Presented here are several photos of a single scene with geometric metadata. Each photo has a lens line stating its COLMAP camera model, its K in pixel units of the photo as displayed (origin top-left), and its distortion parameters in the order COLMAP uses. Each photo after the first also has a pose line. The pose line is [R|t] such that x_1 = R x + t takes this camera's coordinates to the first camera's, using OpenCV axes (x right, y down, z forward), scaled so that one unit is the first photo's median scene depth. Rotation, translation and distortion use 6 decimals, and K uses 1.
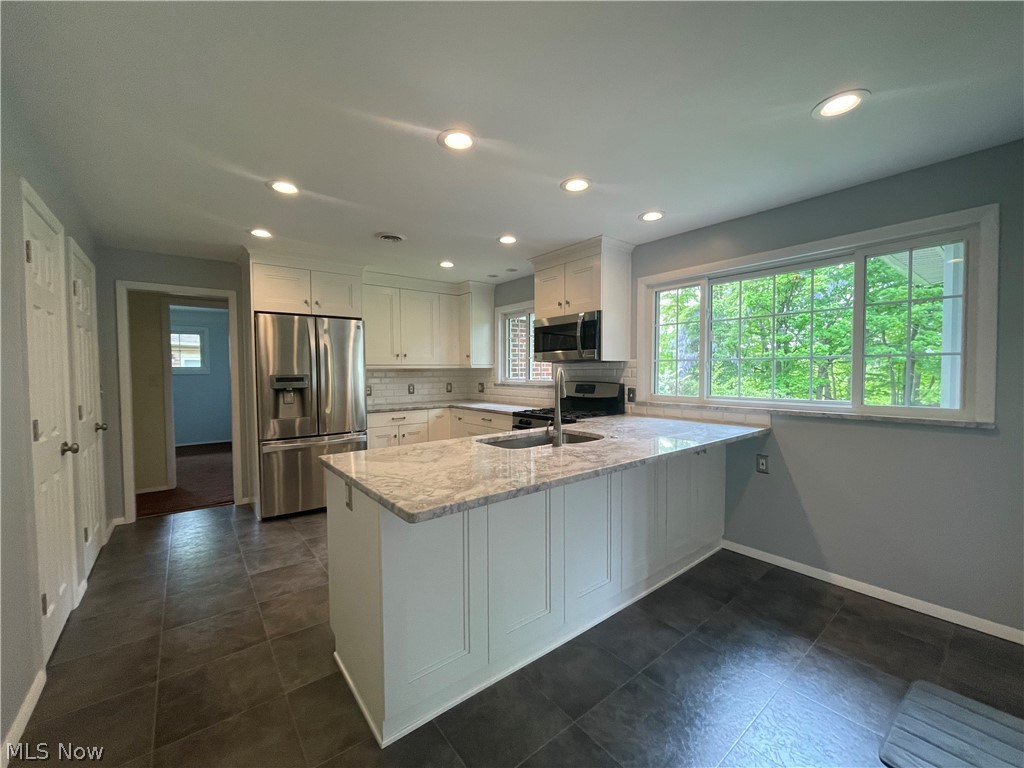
lens RADIAL K [[411.1, 0, 512.7], [0, 411.1, 382.4], [0, 0, 1]] dist [0.001284, -0.001077]
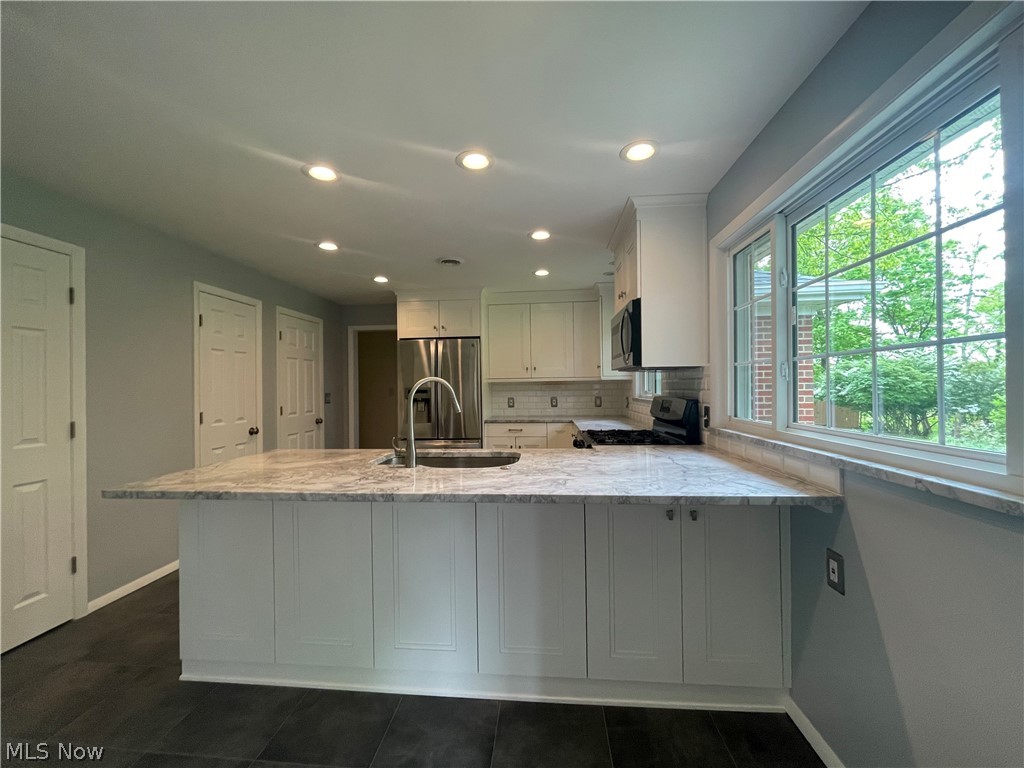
lens RADIAL K [[411.1, 0, 510.8], [0, 411.1, 383.9], [0, 0, 1]] dist [0.001284, -0.001077]
pose [[0.723840, -0.008321, -0.689918, 0.512790], [-0.012326, 0.999612, -0.024988, -0.002393], [0.689858, 0.026592, 0.723456, 0.296453]]
